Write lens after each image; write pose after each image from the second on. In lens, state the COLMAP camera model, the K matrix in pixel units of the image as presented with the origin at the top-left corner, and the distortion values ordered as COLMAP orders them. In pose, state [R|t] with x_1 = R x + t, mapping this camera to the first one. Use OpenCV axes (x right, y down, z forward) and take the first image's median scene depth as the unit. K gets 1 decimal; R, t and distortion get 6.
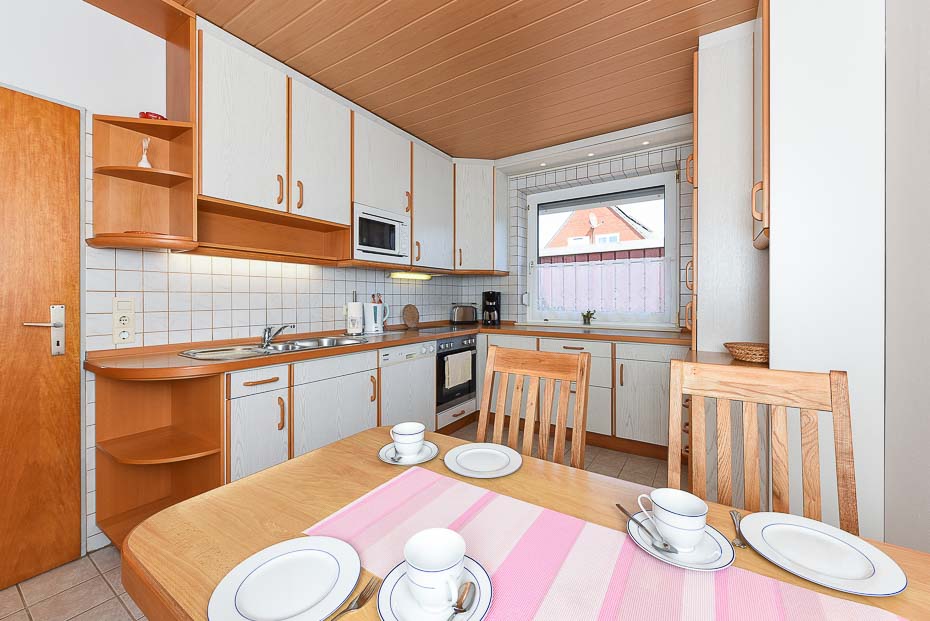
lens RADIAL K [[366.0, 0, 469.8], [0, 366.0, 303.2], [0, 0, 1]] dist [0.001321, -0.000684]
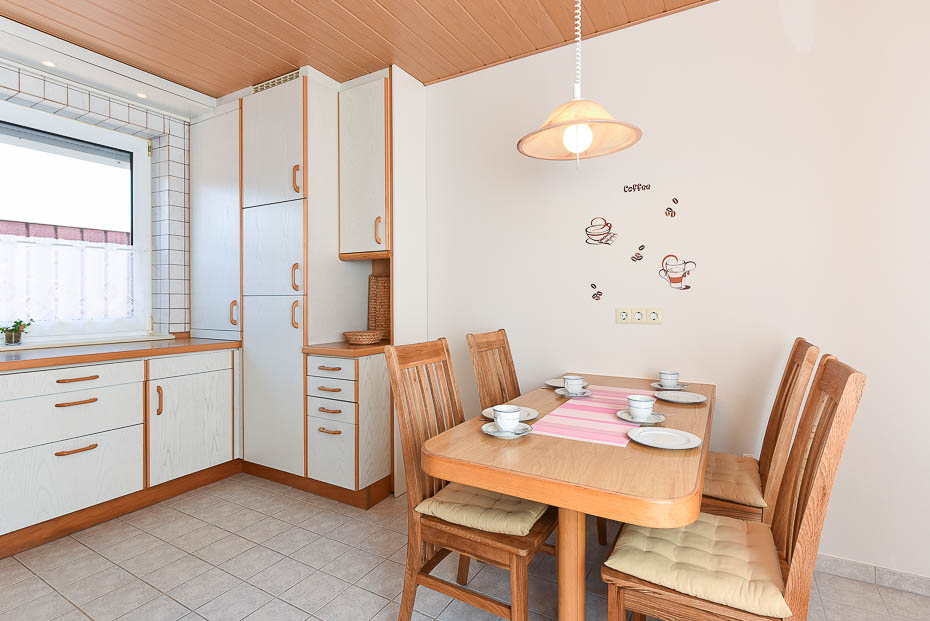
lens RADIAL K [[452.4, 0, 465.9], [0, 452.4, 301.8], [0, 0, 1]] dist [0.000612, -0.000134]
pose [[-0.042977, -0.006815, 0.999053, -0.528754], [0.020329, 0.999764, 0.007694, -0.000435], [-0.998869, 0.020640, -0.042828, 0.398213]]
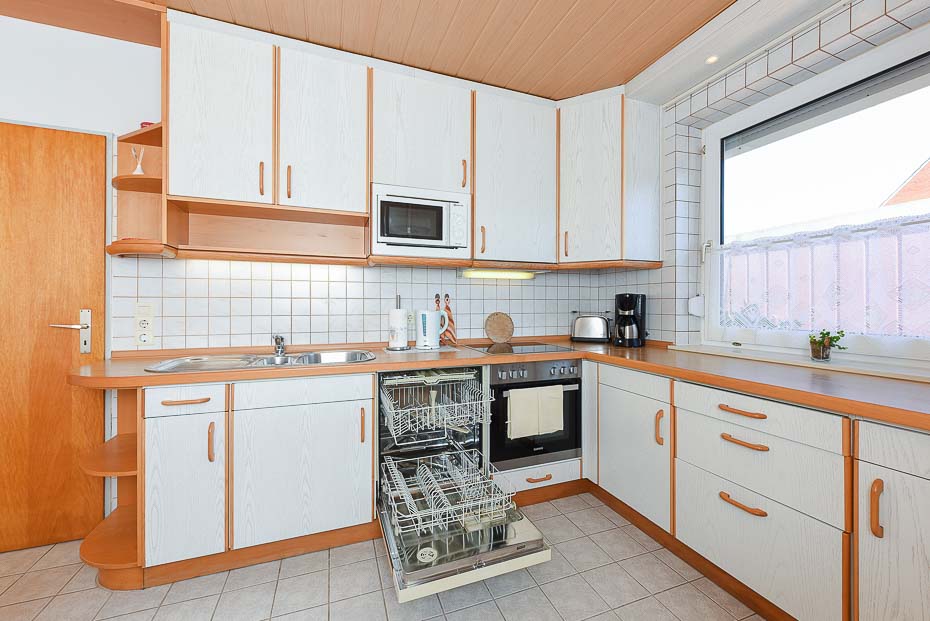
lens RADIAL K [[366.0, 0, 466.9], [0, 366.0, 306.8], [0, 0, 1]] dist [0.001321, -0.000684]
pose [[0.808528, 0.006160, -0.588425, 0.286699], [-0.010282, 0.999940, -0.003659, -0.005809], [0.588367, 0.009008, 0.808544, 0.436039]]
